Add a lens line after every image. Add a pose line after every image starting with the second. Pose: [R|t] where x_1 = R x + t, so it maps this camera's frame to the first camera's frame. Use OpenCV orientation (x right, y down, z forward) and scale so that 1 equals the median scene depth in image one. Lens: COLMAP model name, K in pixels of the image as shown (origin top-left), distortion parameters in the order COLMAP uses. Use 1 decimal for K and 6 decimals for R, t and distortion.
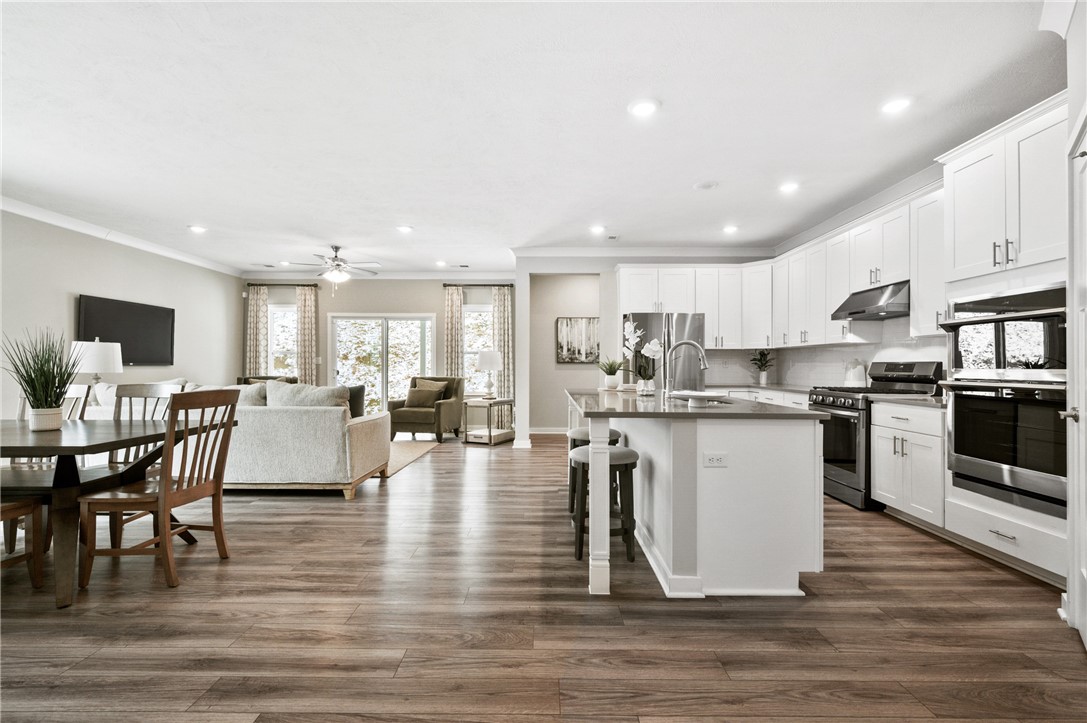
lens RADIAL K [[488.2, 0, 544.1], [0, 488.2, 360.1], [0, 0, 1]] dist [0.003370, 0.000911]
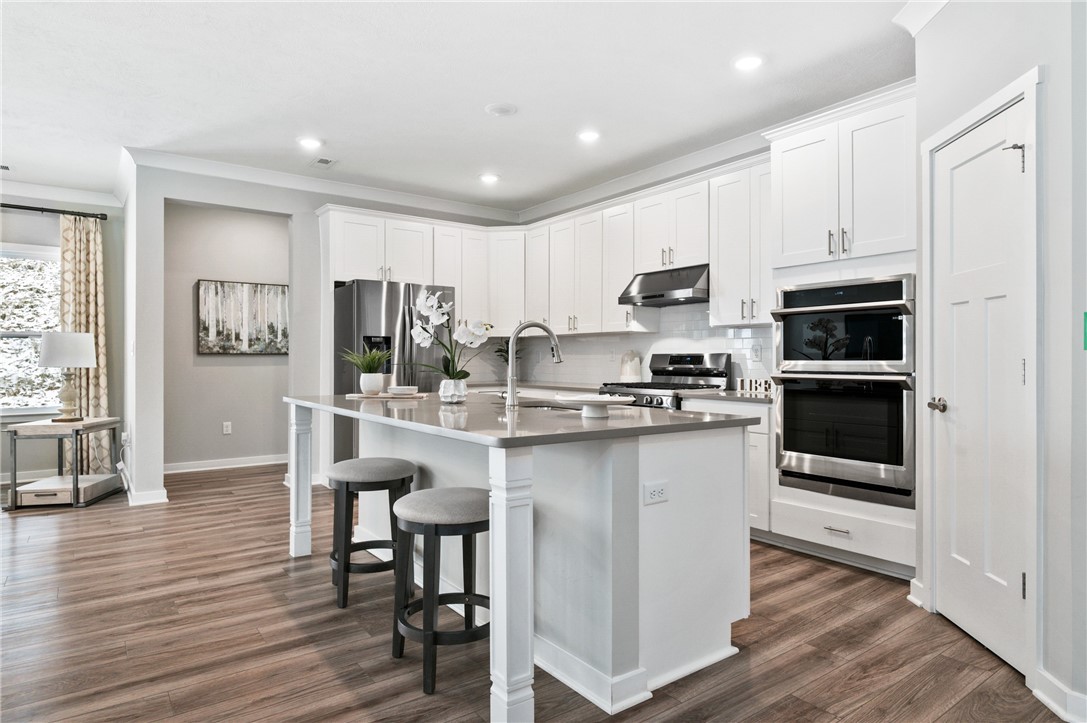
lens RADIAL K [[629.0, 0, 545.0], [0, 629.0, 354.5], [0, 0, 1]] dist [0.000431, 0.001173]
pose [[0.802044, 0.002279, 0.597260, -0.170549], [-0.004742, 0.999986, 0.002552, 0.003262], [-0.597246, -0.004879, 0.802043, 0.207557]]
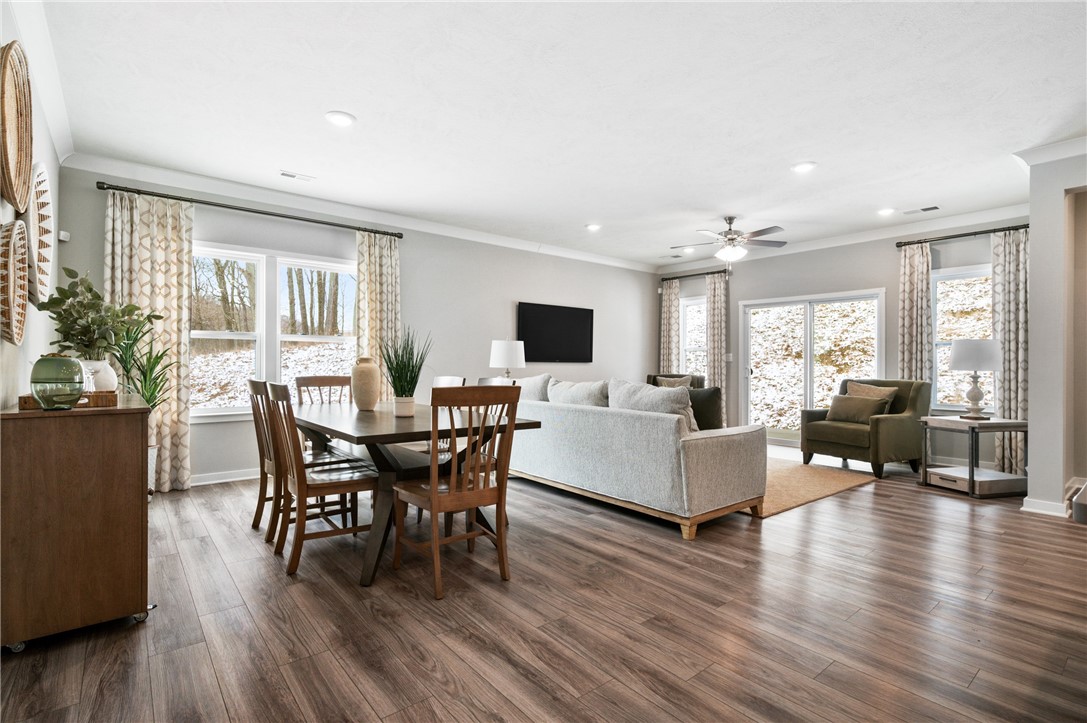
lens RADIAL K [[517.6, 0, 541.7], [0, 517.6, 364.4], [0, 0, 1]] dist [-0.001509, 0.001313]
pose [[0.637880, 0.003066, -0.770130, 0.062648], [0.003885, 0.999967, 0.007199, 0.009761], [0.770126, -0.007584, 0.637847, 0.298058]]
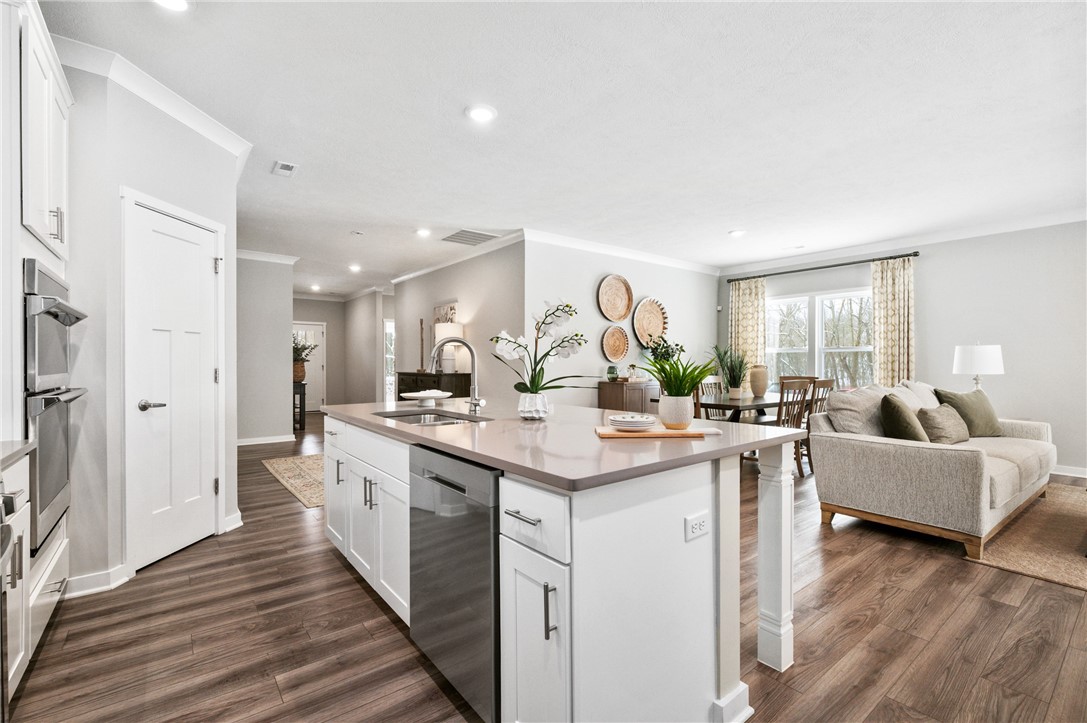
lens RADIAL K [[488.2, 0, 542.9], [0, 488.2, 359.5], [0, 0, 1]] dist [0.003370, 0.000911]
pose [[-0.786845, -0.005702, -0.617125, 0.492630], [0.004043, 0.999888, -0.014394, 0.005452], [0.617138, -0.013821, -0.786734, 1.268513]]
